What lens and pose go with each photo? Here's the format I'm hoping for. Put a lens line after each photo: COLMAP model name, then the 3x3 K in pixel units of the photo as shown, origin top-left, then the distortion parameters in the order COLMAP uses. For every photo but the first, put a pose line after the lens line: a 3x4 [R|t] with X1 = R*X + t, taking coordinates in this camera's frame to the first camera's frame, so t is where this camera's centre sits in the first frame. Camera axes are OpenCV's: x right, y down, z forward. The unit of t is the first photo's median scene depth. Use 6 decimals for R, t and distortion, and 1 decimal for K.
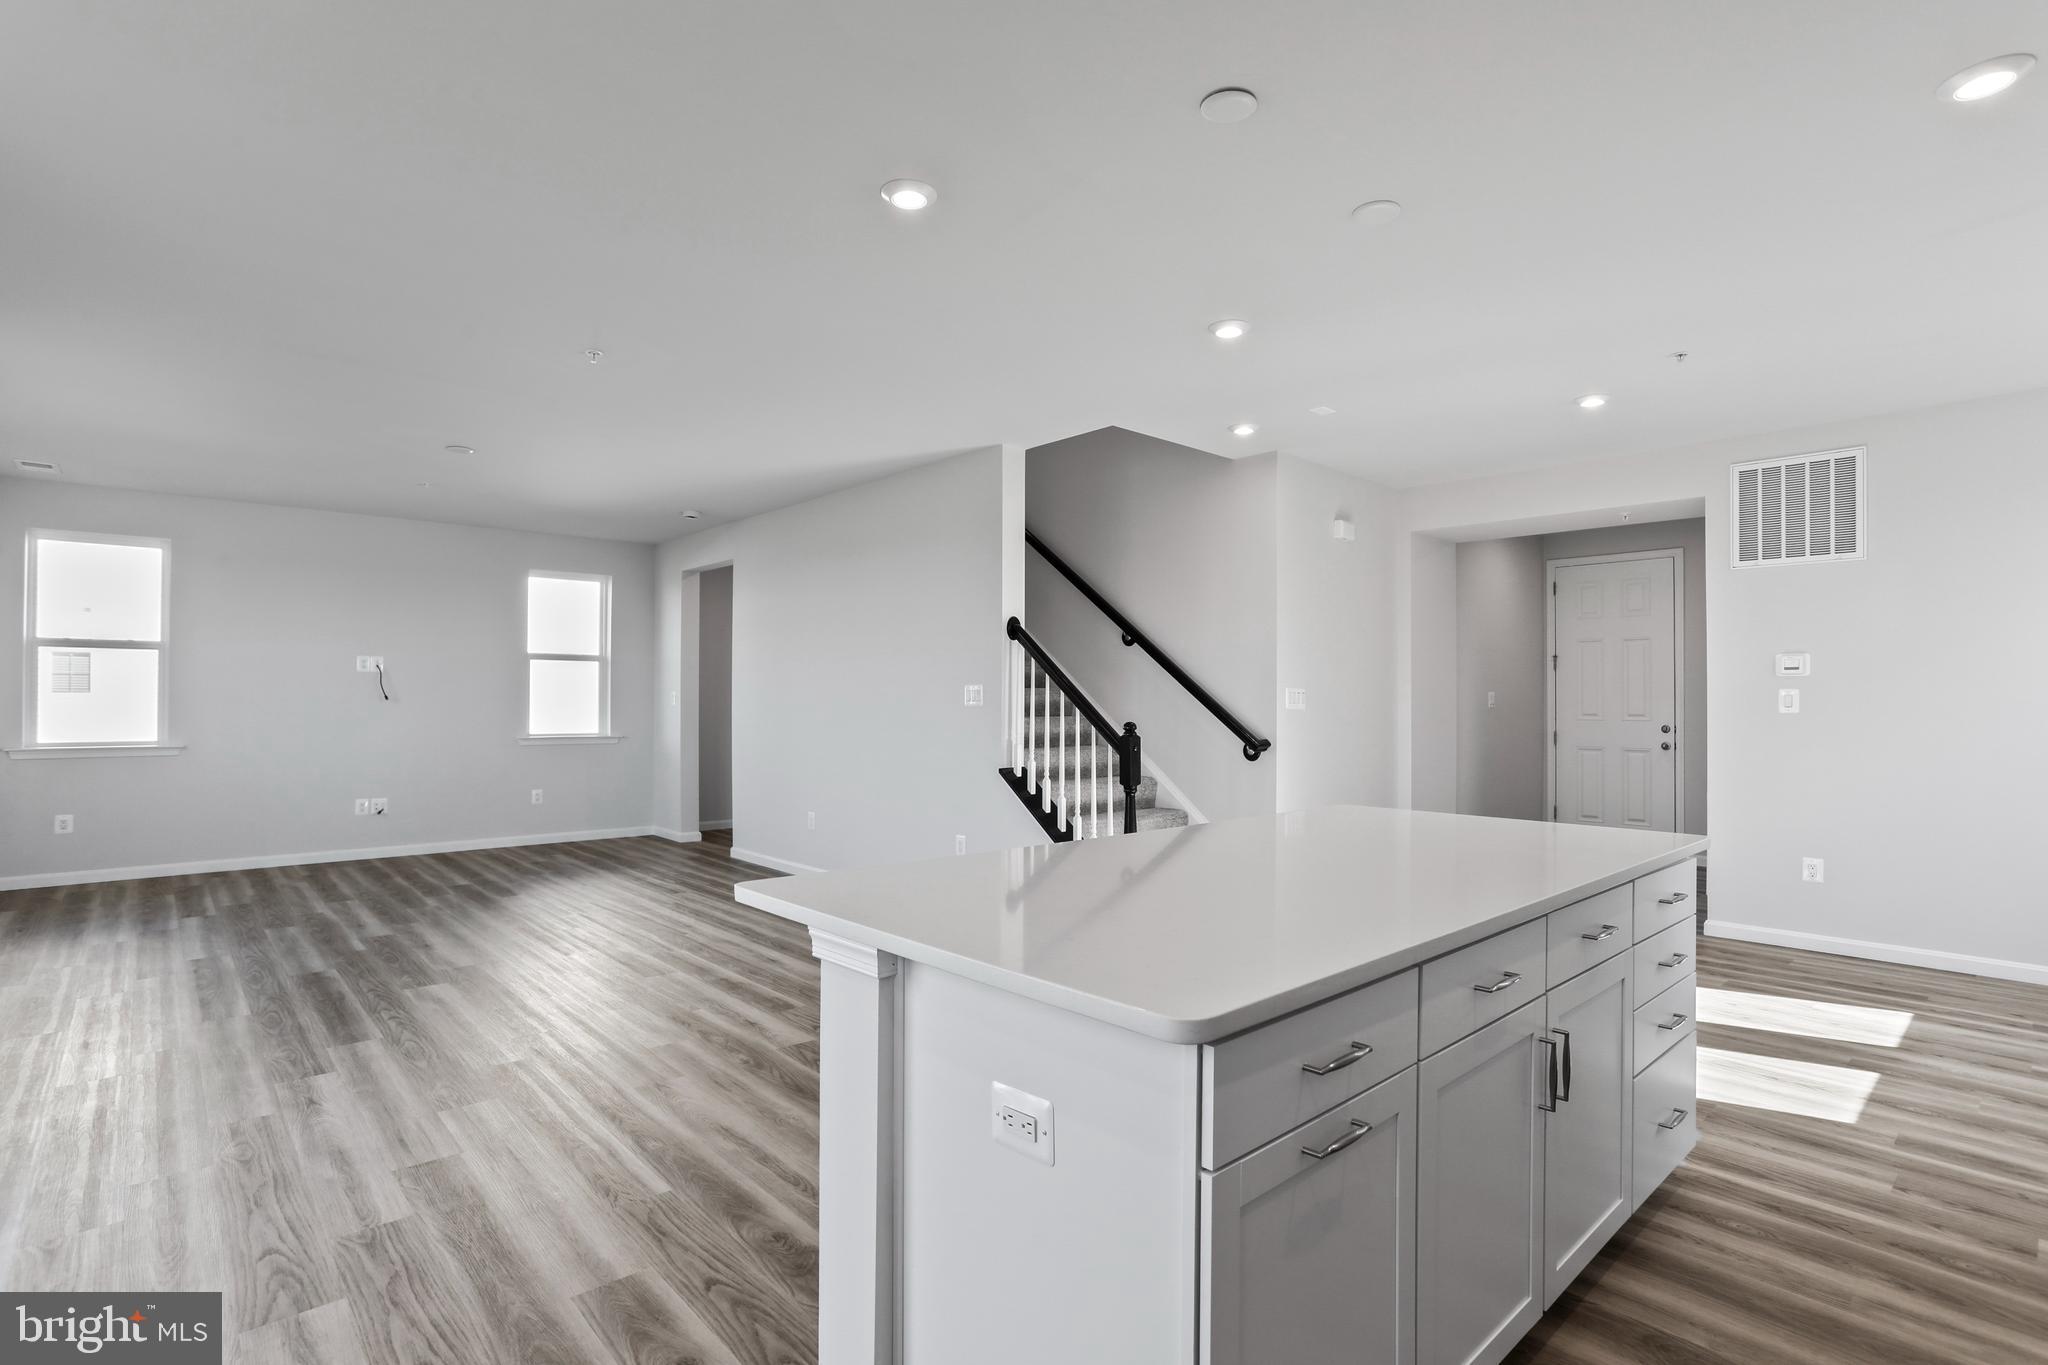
lens RADIAL K [[984.0, 0, 1024.0], [0, 984.0, 686.4], [0, 0, 1]] dist [-0.061571, 0.032123]
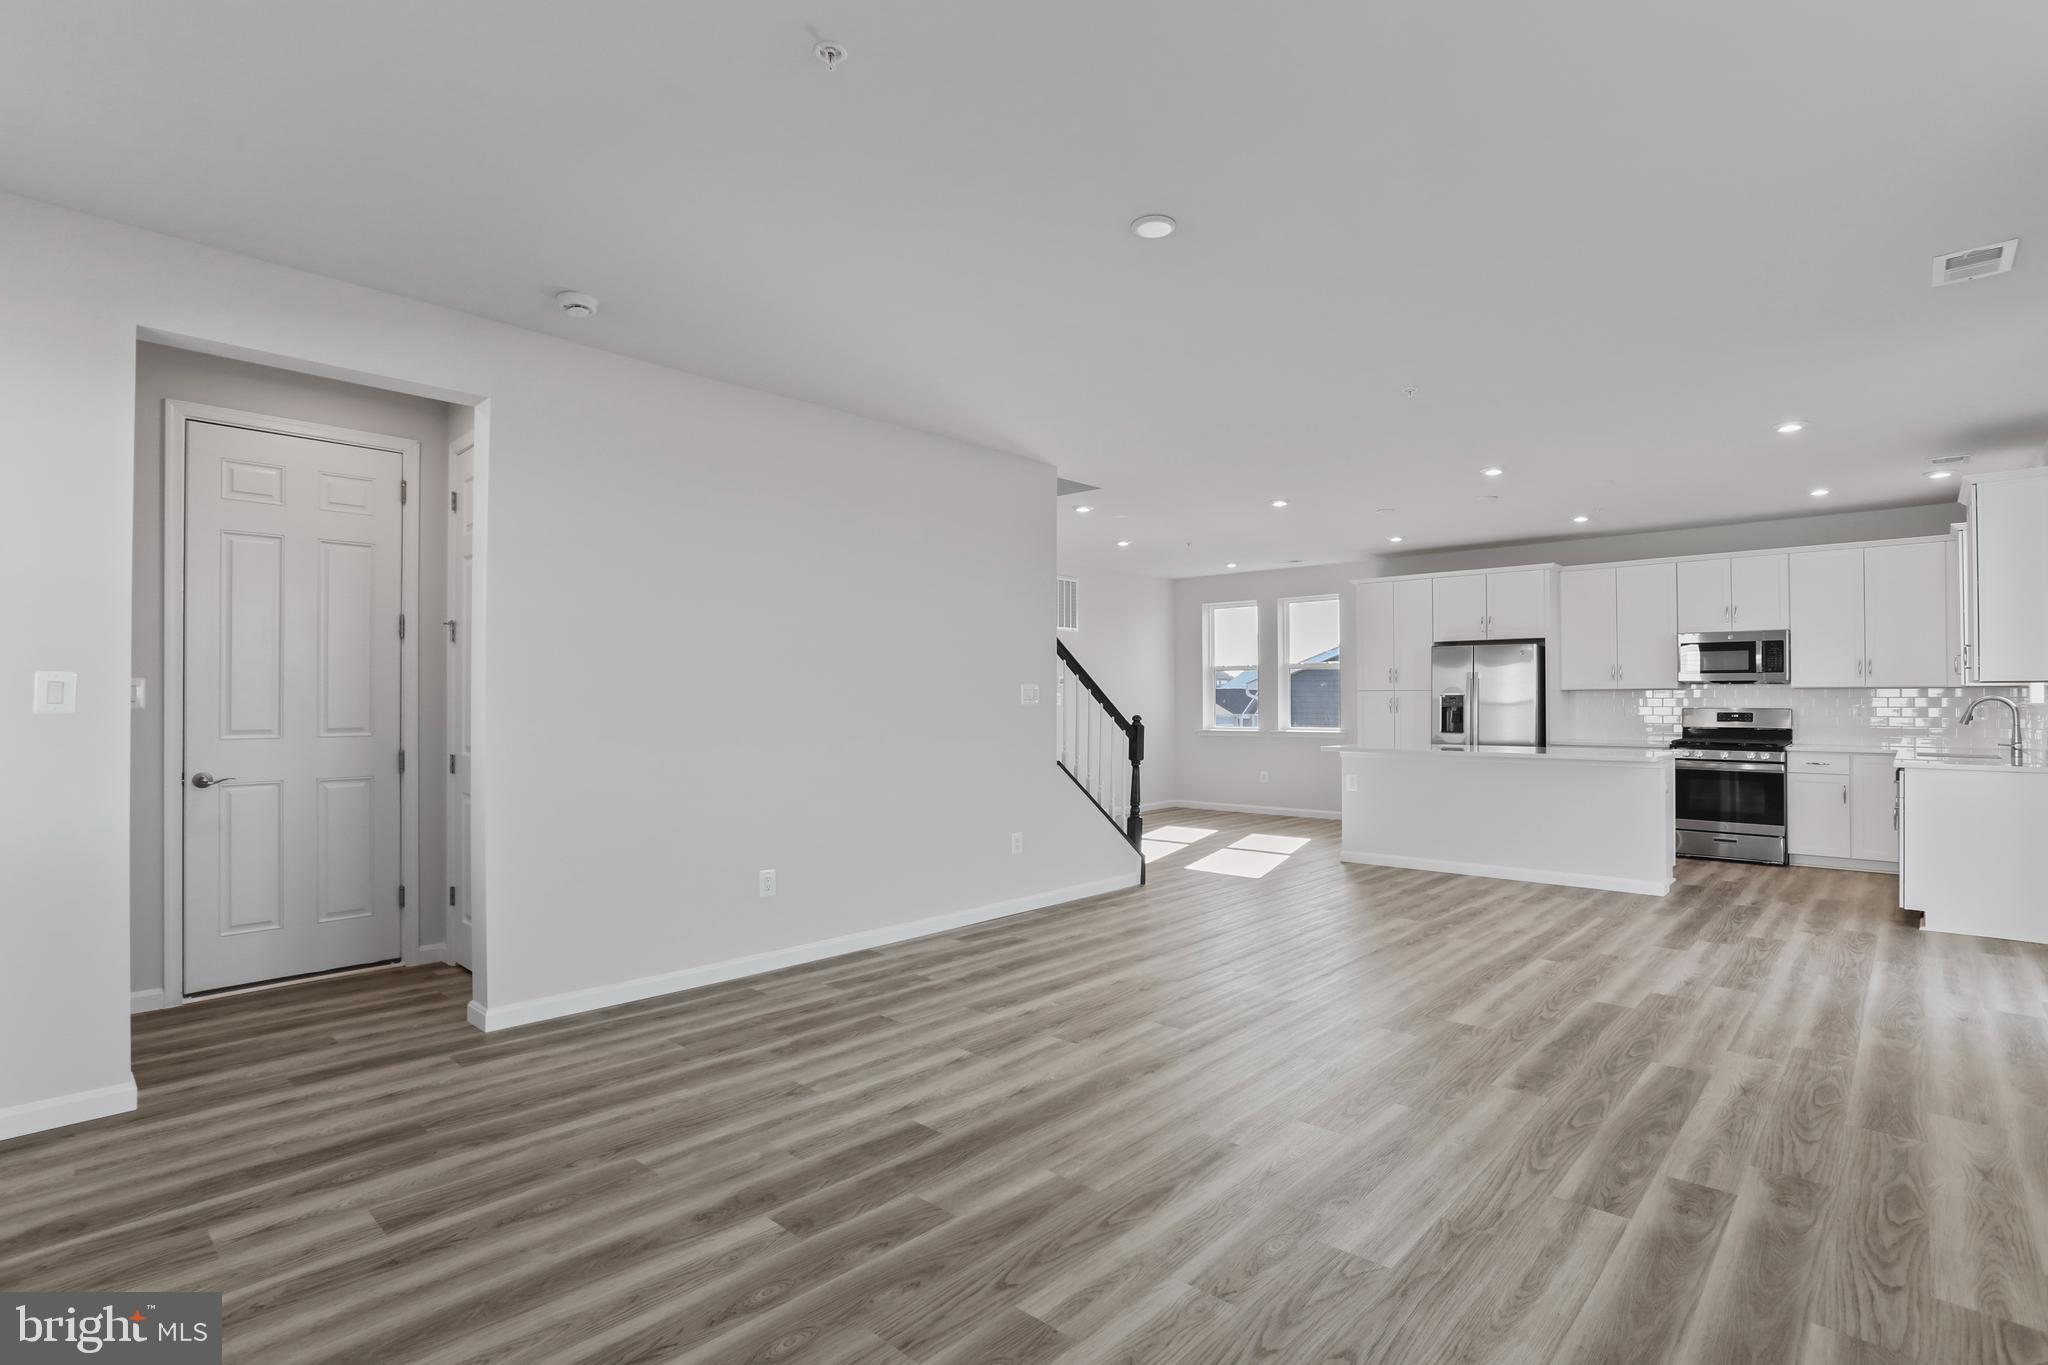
lens RADIAL K [[984.0, 0, 1024.0], [0, 984.0, 686.4], [0, 0, 1]] dist [-0.061571, 0.032123]
pose [[-0.079492, 0.011587, 0.996768, -0.784981], [-0.014791, 0.999809, -0.012802, 0.010187], [-0.996726, -0.015761, -0.079305, 0.787203]]
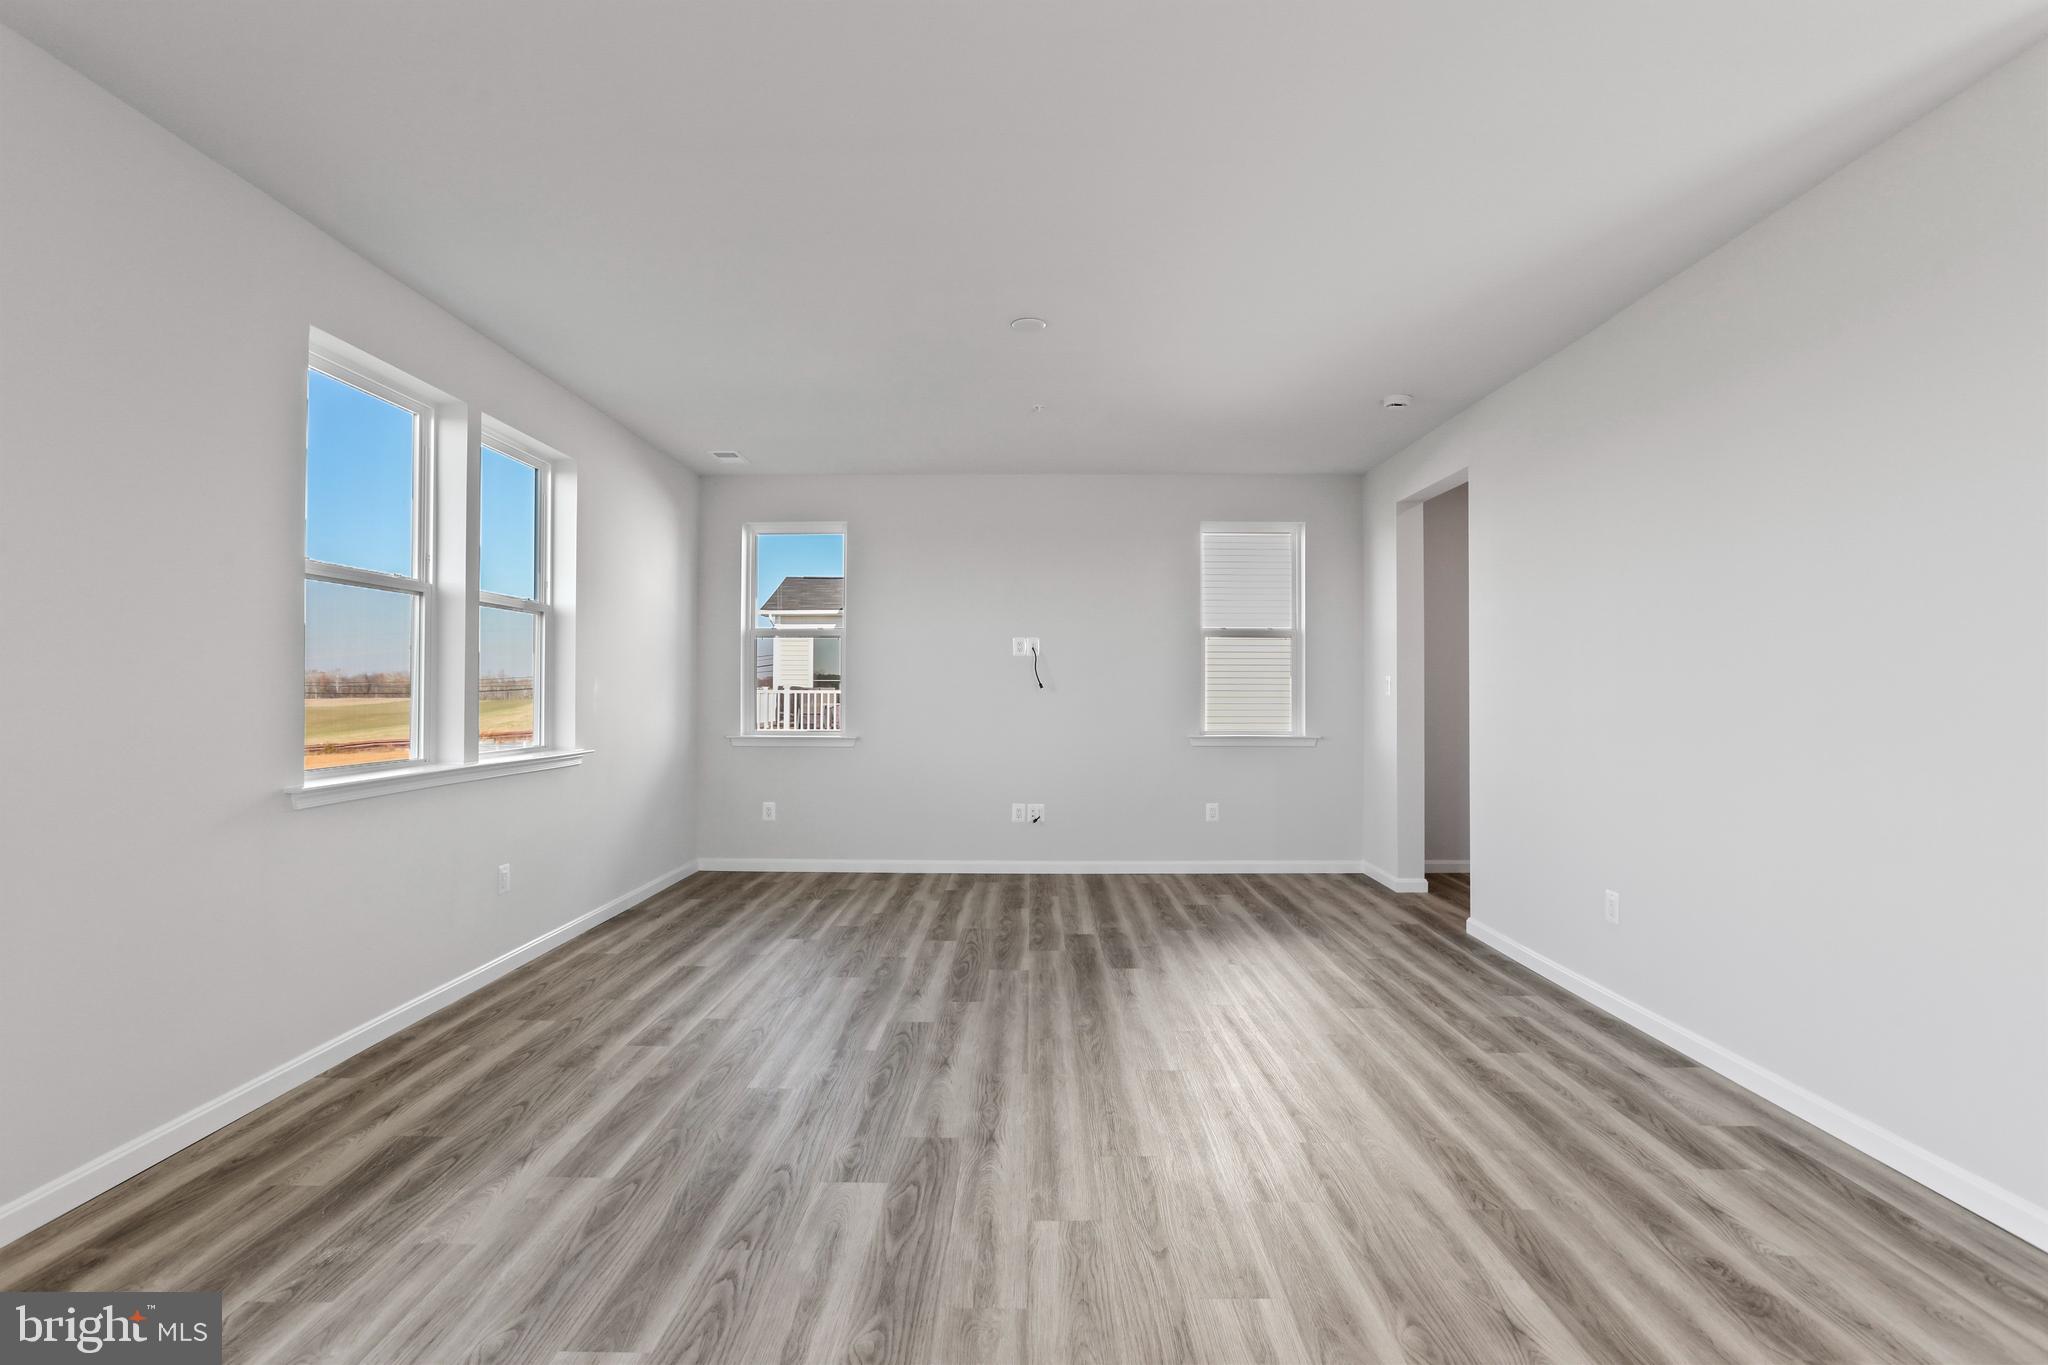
lens RADIAL K [[984.0, 0, 1024.0], [0, 984.0, 686.4], [0, 0, 1]] dist [-0.061571, 0.032123]
pose [[0.732988, -0.003288, -0.680233, -0.081642], [0.010886, 0.999917, 0.006897, 0.005904], [0.680154, -0.012460, 0.732963, 0.344881]]
